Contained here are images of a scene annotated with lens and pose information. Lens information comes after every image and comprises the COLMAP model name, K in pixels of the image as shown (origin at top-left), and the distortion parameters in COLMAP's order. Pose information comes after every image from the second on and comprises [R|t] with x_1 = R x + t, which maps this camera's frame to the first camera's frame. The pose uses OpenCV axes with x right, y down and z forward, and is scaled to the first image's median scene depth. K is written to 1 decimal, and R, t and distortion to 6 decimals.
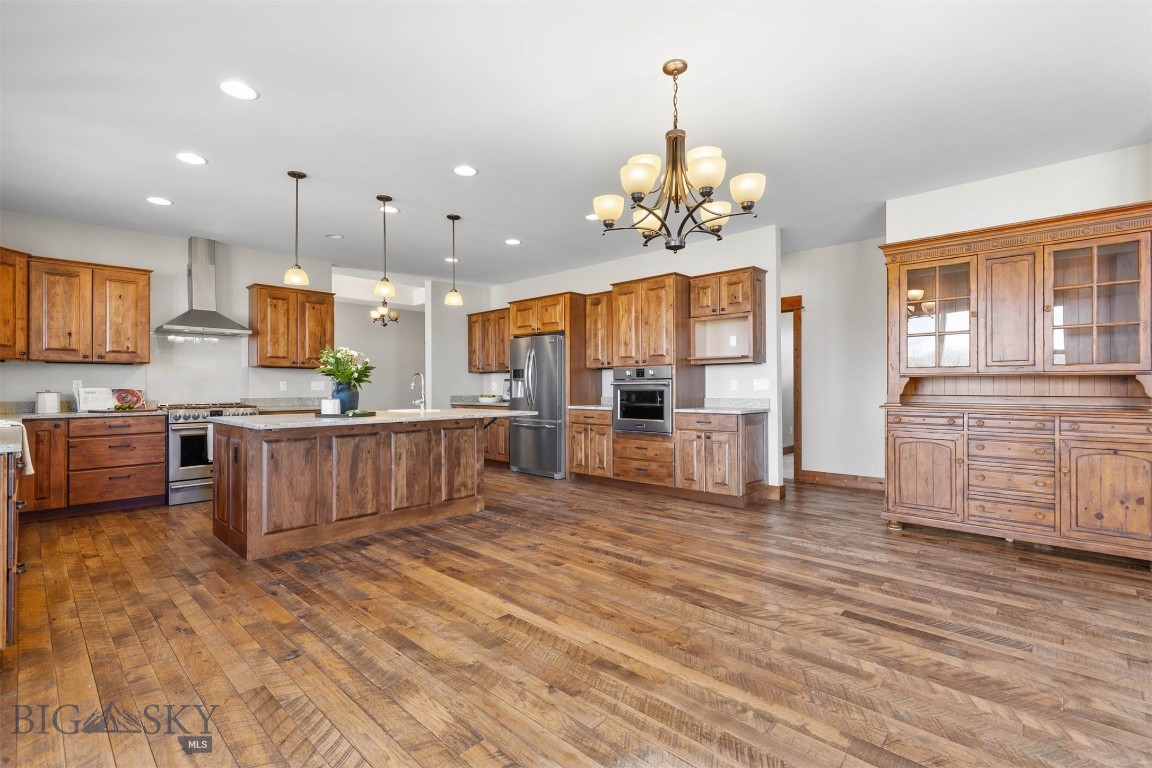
lens RADIAL K [[518.1, 0, 576.1], [0, 518.1, 382.2], [0, 0, 1]] dist [0.007971, -0.001573]
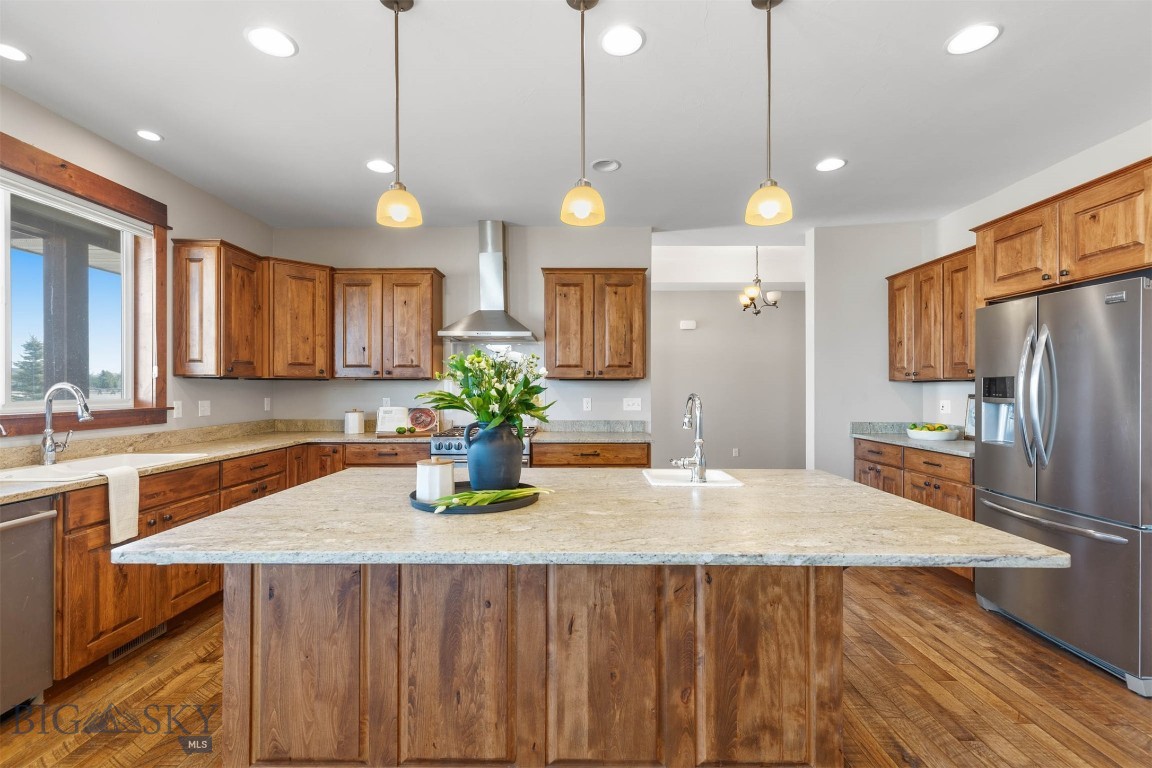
lens RADIAL K [[518.1, 0, 576.2], [0, 518.1, 386.5], [0, 0, 1]] dist [0.007971, -0.001573]
pose [[0.682628, 0.001517, -0.730764, -0.048233], [0.003157, 0.999982, 0.005025, -0.027492], [0.730759, -0.005737, 0.682612, 0.611230]]
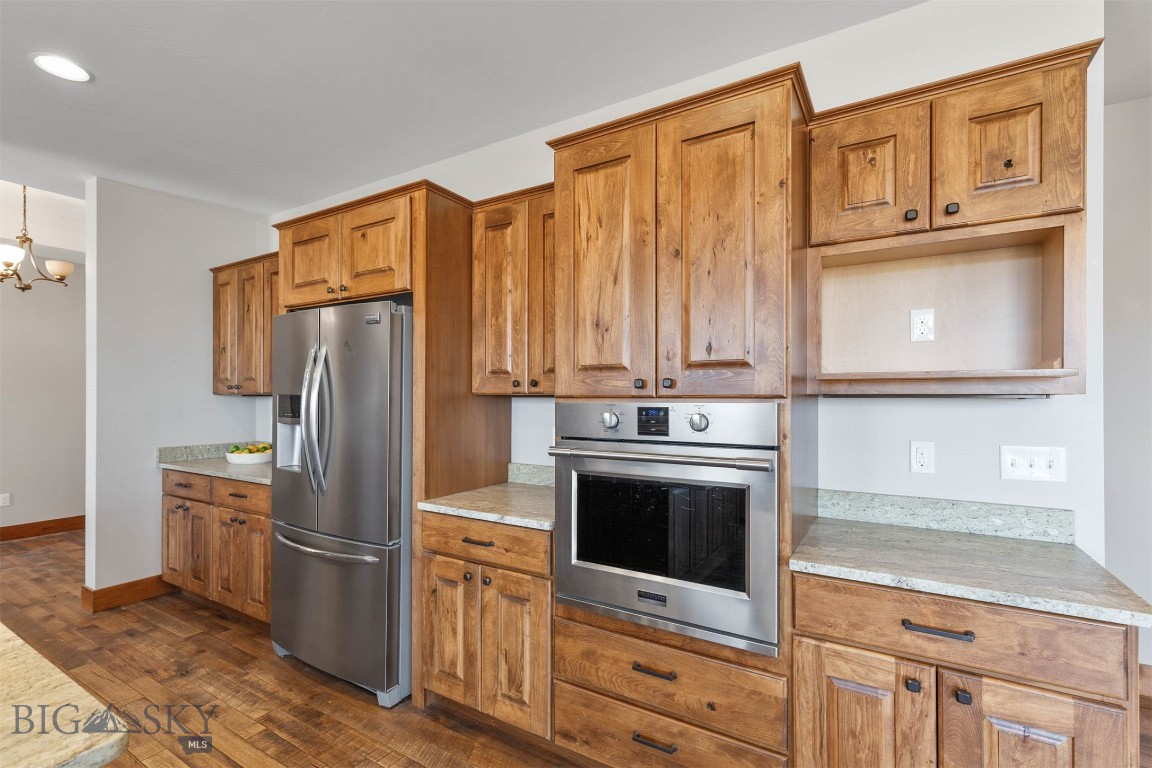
lens RADIAL K [[518.1, 0, 576.6], [0, 518.1, 396.5], [0, 0, 1]] dist [0.007971, -0.001573]
pose [[0.978107, 0.006343, 0.208004, 0.019946], [-0.007920, 0.999946, 0.006752, -0.037431], [-0.207950, -0.008251, 0.978105, 0.785631]]
